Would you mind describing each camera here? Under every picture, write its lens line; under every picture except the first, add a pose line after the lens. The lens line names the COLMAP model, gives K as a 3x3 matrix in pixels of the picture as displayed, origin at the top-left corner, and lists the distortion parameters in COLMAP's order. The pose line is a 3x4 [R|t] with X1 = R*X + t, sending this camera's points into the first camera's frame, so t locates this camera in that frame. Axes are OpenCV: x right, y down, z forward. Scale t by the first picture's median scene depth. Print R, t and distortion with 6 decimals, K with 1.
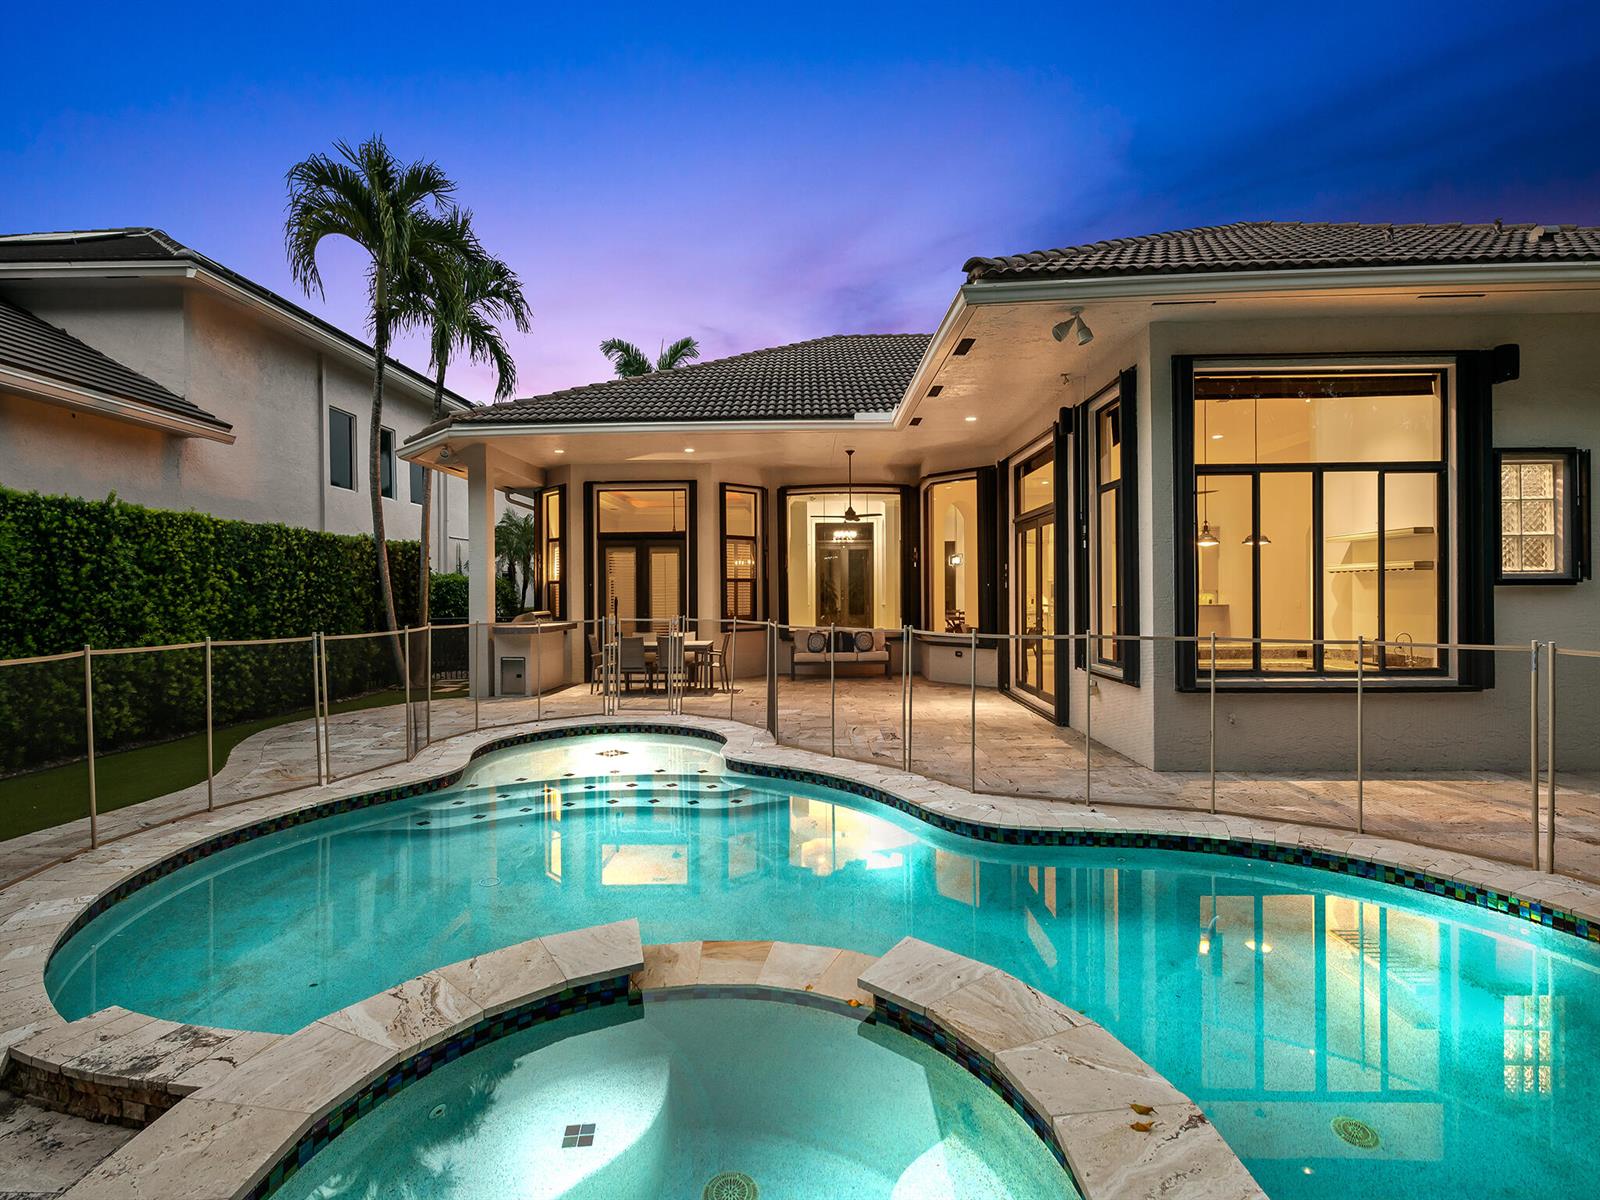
lens RADIAL K [[758.1, 0, 800.0], [0, 758.1, 600.0], [0, 0, 1]] dist [0.002222, 0.000245]
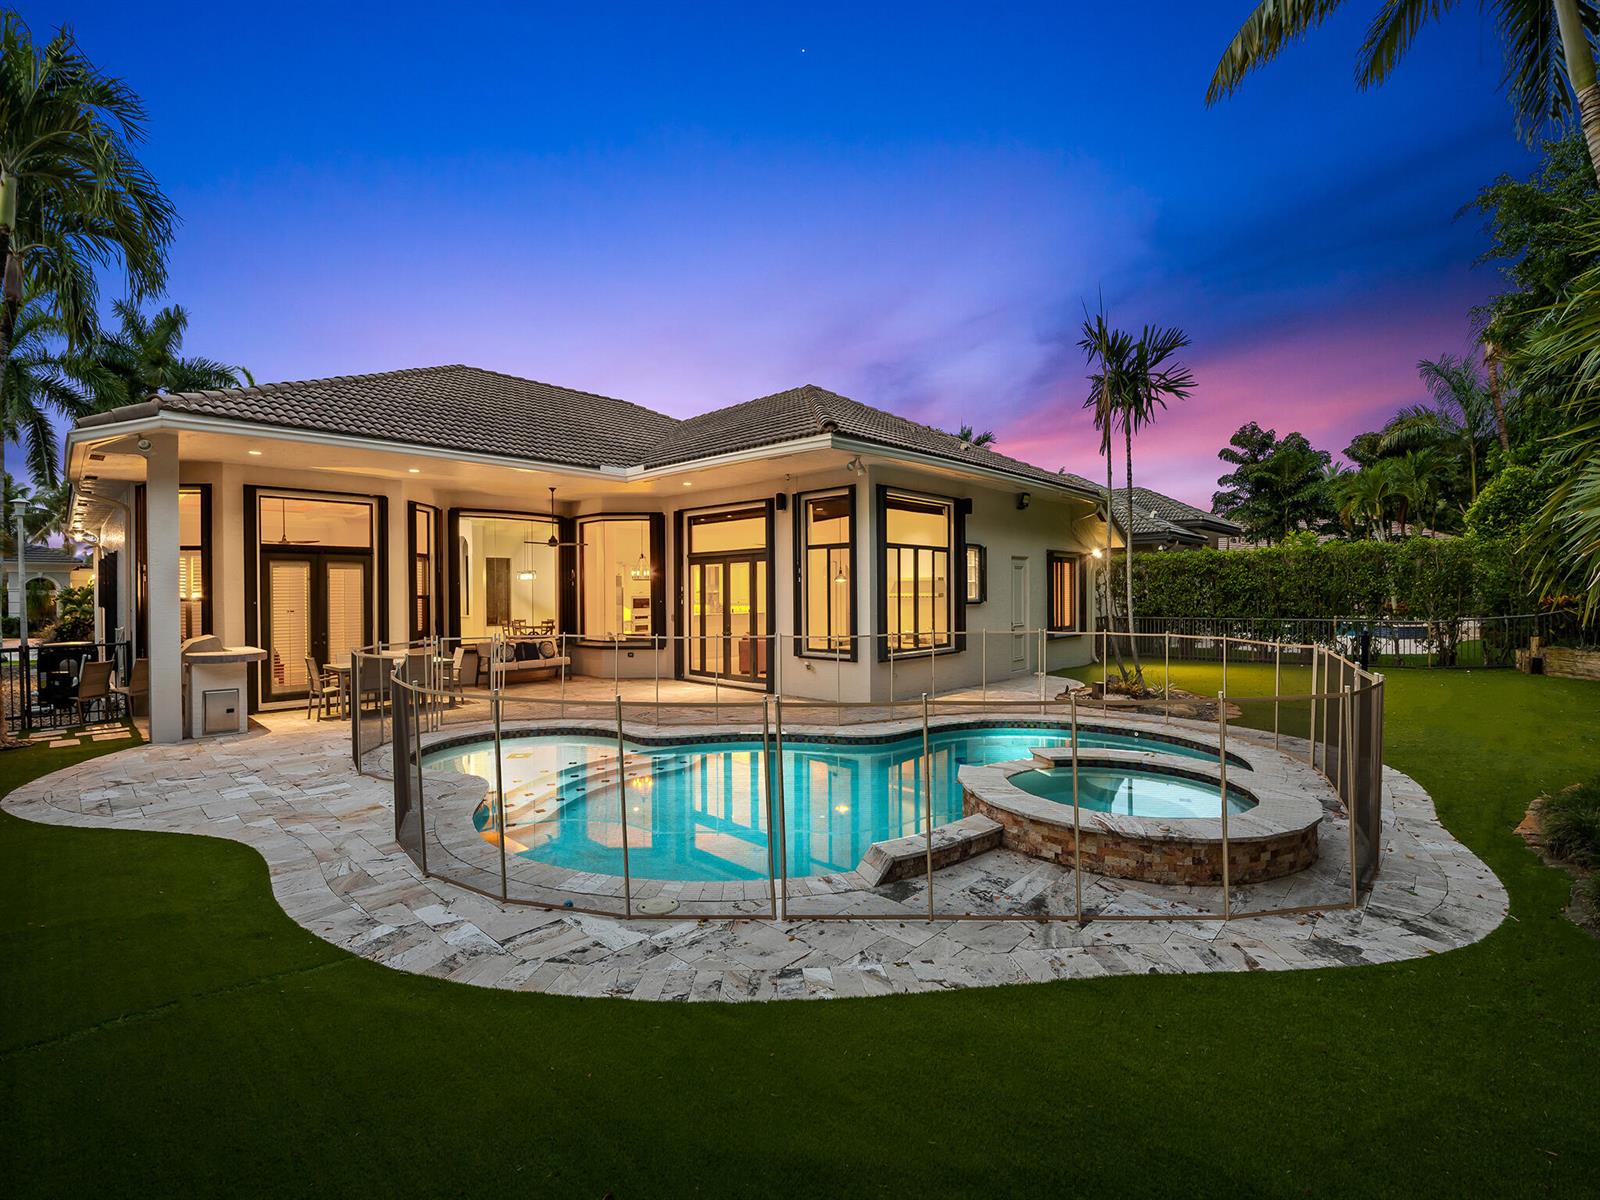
lens RADIAL K [[699.8, 0, 794.1], [0, 699.8, 598.1], [0, 0, 1]] dist [-0.001318, -0.000546]
pose [[0.675163, -0.001830, 0.737666, -0.530043], [0.009607, 0.999934, -0.006313, -0.016818], [-0.737606, 0.011349, 0.675136, -0.010996]]
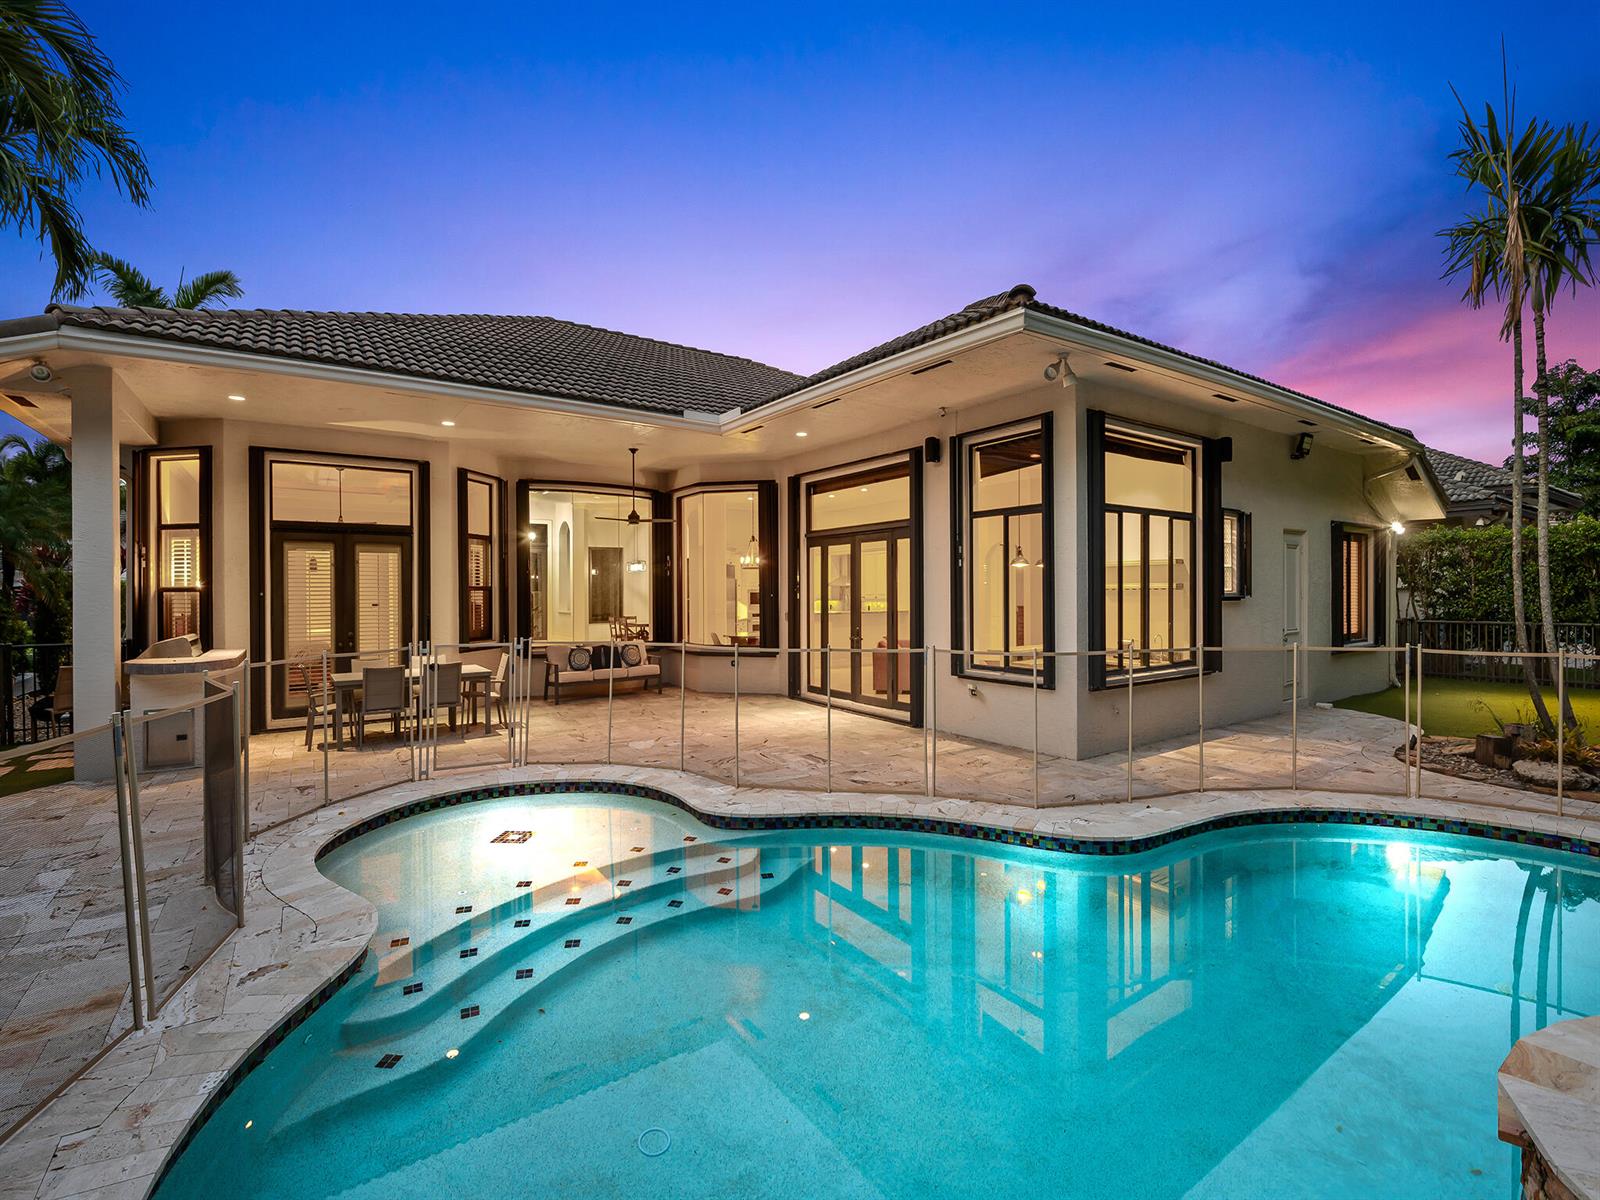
lens RADIAL K [[699.8, 0, 794.1], [0, 699.8, 598.1], [0, 0, 1]] dist [-0.001318, -0.000546]
pose [[0.810851, -0.002306, 0.585249, -0.299277], [0.005096, 0.999982, -0.003121, -0.013849], [-0.585231, 0.005513, 0.810848, 0.218060]]
